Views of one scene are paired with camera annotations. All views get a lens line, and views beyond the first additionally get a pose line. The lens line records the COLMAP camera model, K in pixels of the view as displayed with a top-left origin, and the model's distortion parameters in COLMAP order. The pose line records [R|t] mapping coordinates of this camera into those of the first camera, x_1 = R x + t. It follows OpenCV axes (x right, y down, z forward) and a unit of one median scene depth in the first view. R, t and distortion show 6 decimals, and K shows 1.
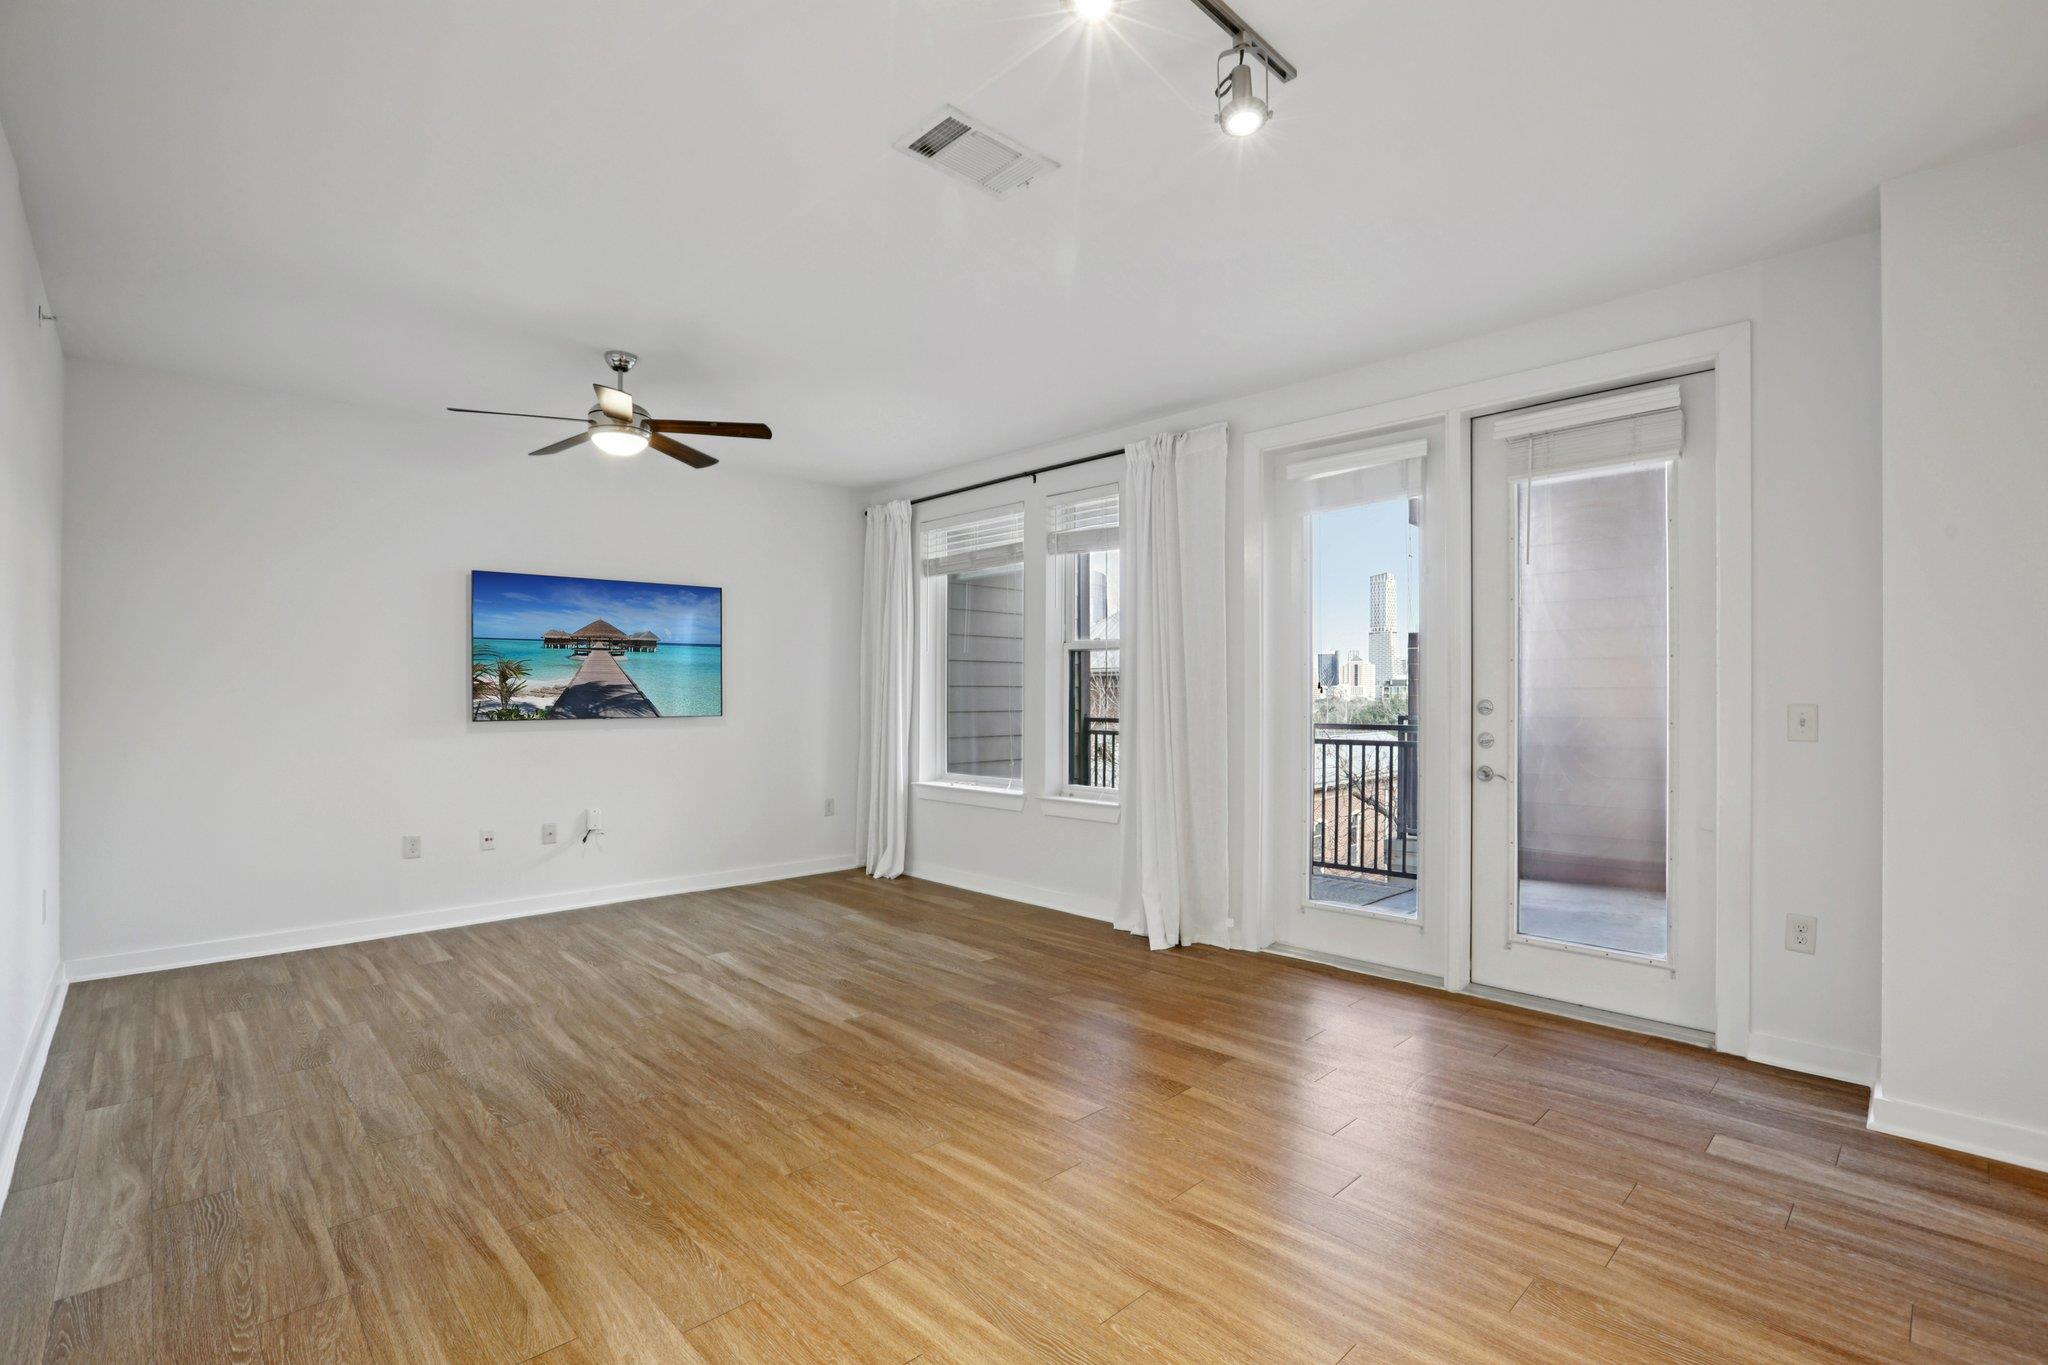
lens RADIAL K [[922.4, 0, 1020.0], [0, 922.4, 687.0], [0, 0, 1]] dist [-0.042398, 0.008129]
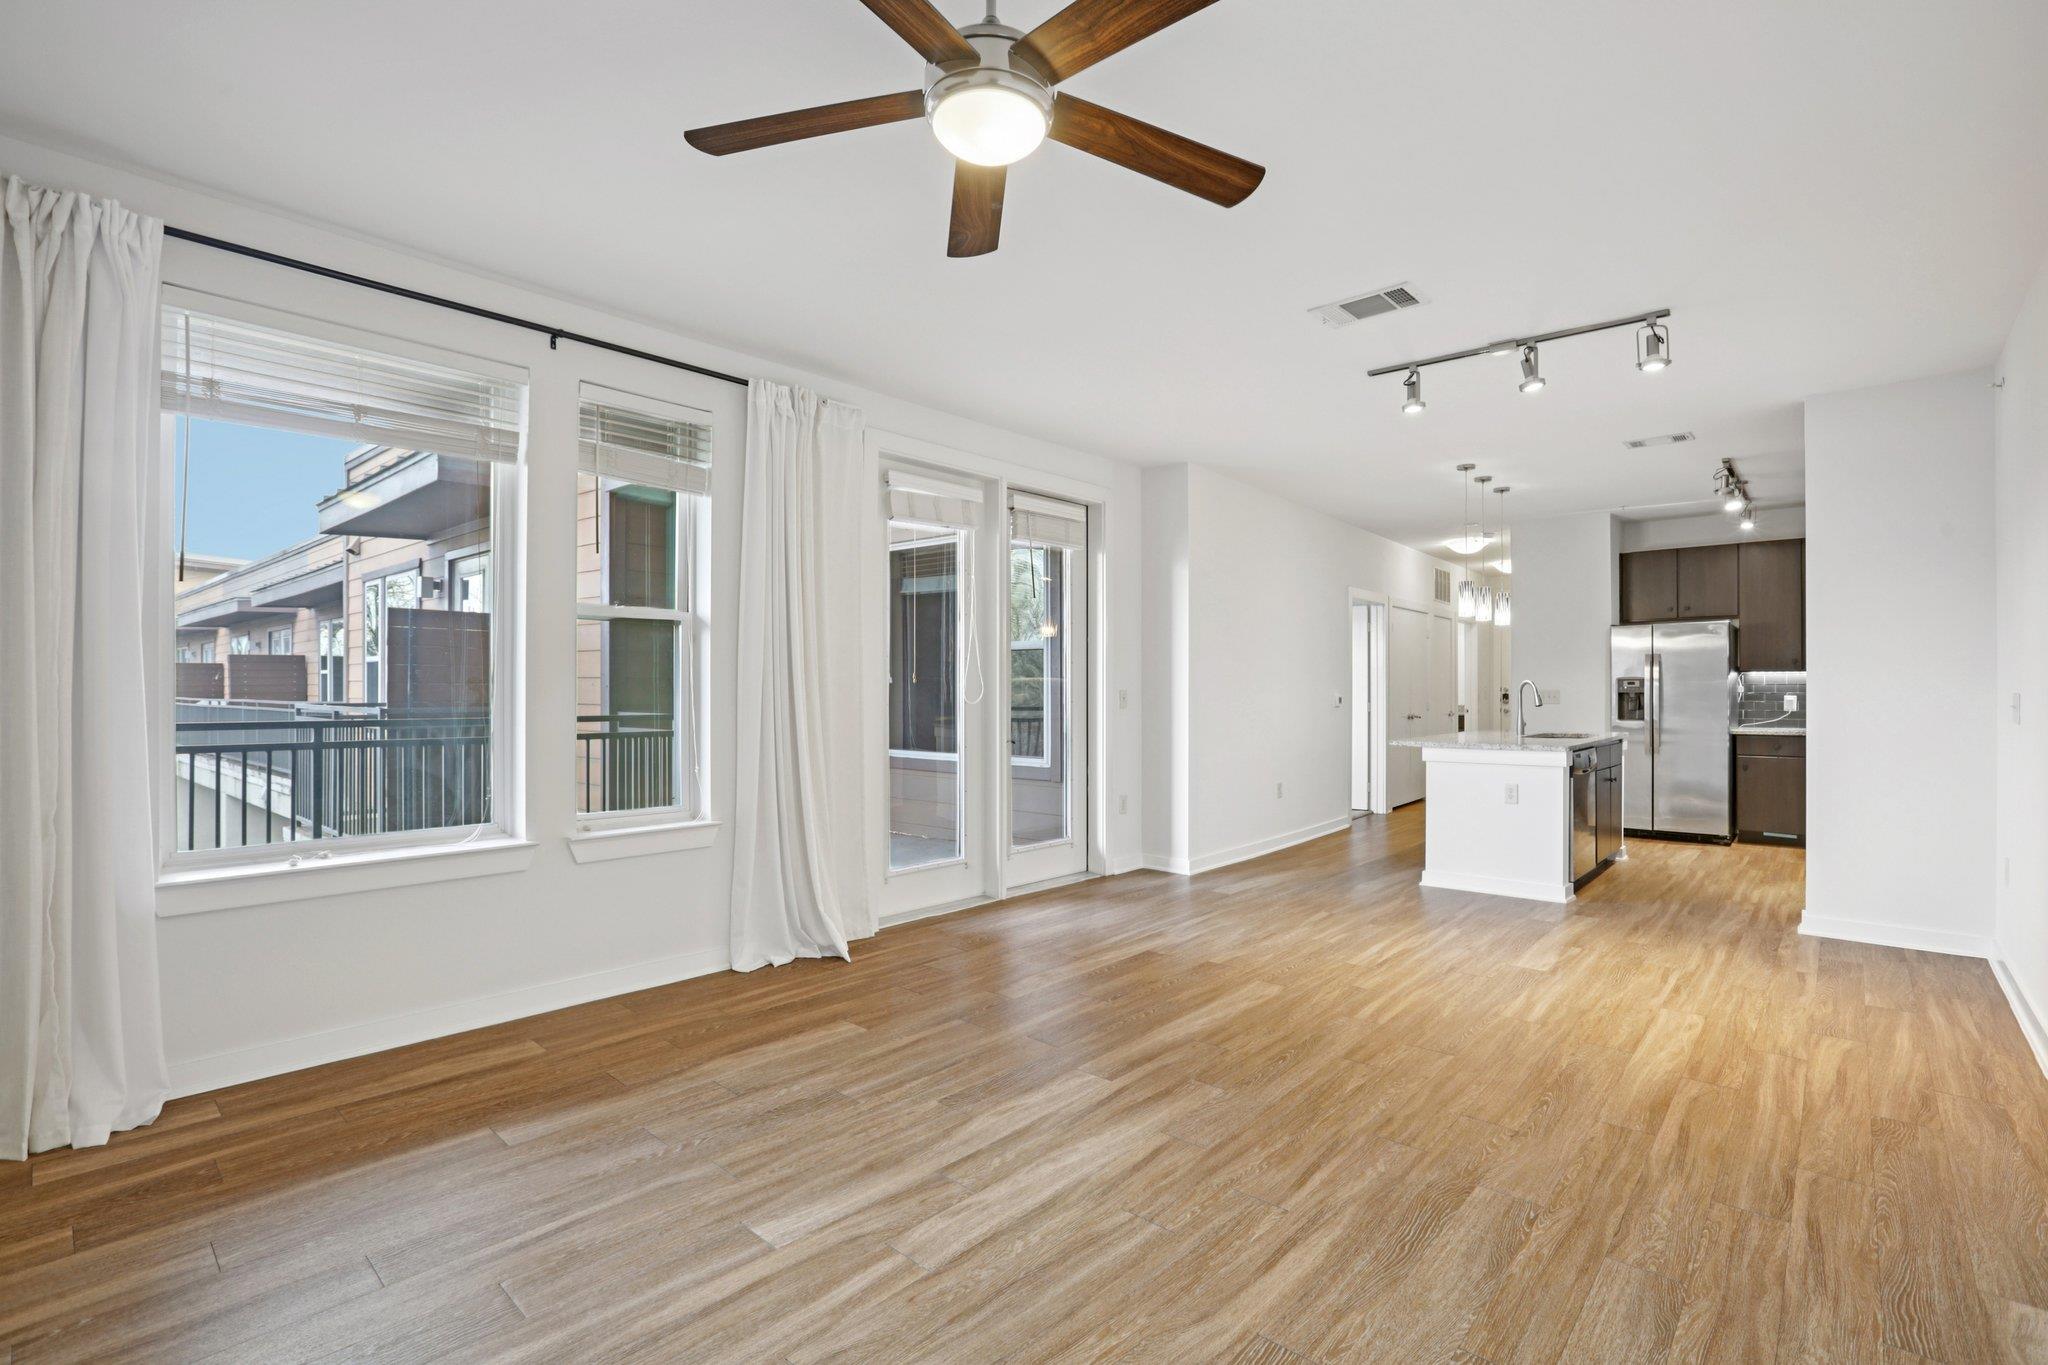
lens RADIAL K [[922.4, 0, 1040.2], [0, 922.4, 675.5], [0, 0, 1]] dist [-0.042398, 0.008129]
pose [[-0.071330, 0.013964, 0.997355, -0.847097], [-0.013024, 0.999804, -0.014930, 0.012905], [-0.997368, -0.014054, -0.071134, 0.946386]]
